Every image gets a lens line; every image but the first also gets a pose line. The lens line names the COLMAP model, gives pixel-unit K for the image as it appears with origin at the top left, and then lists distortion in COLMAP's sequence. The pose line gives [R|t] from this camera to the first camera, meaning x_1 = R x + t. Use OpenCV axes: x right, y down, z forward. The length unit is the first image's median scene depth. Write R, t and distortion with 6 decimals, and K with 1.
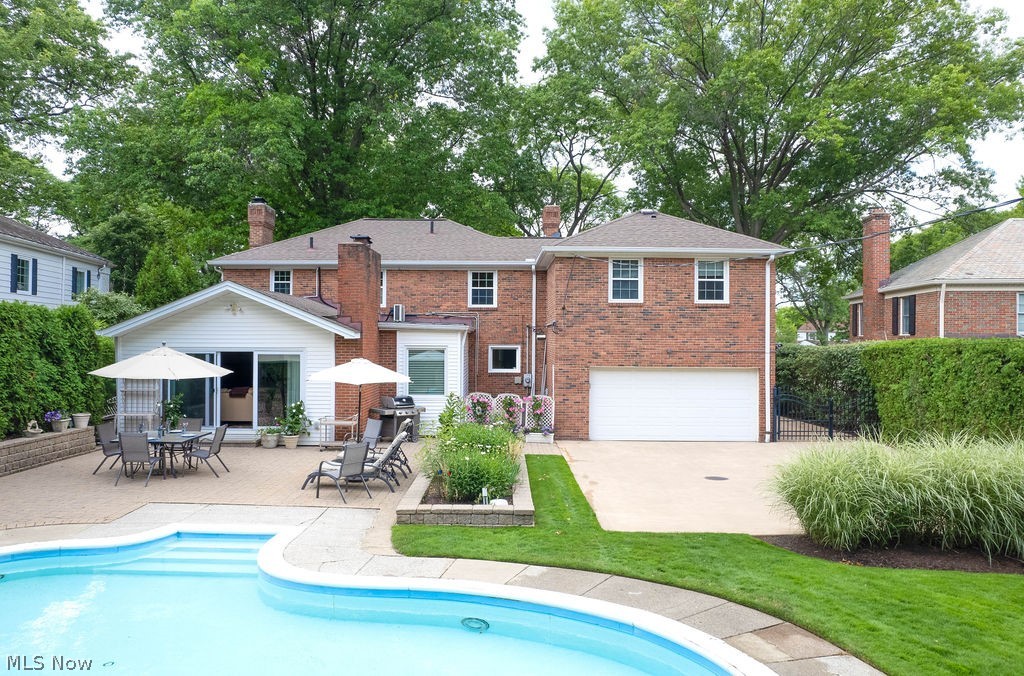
lens RADIAL K [[633.2, 0, 512.0], [0, 633.2, 338.0], [0, 0, 1]] dist [-0.039635, 0.000176]
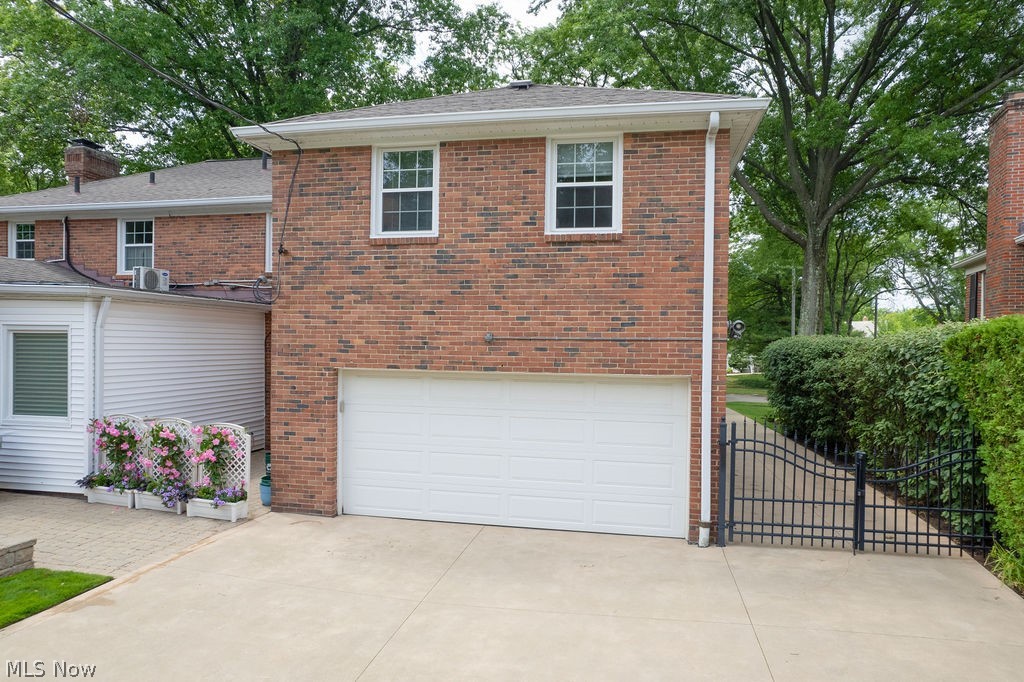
lens RADIAL K [[623.0, 0, 506.4], [0, 623.0, 351.9], [0, 0, 1]] dist [-0.060070, 0.044072]
pose [[0.982877, 0.009166, -0.184035, 0.345647], [-0.006165, 0.999839, 0.016873, 0.023219], [0.184160, -0.015450, 0.982775, 0.545523]]
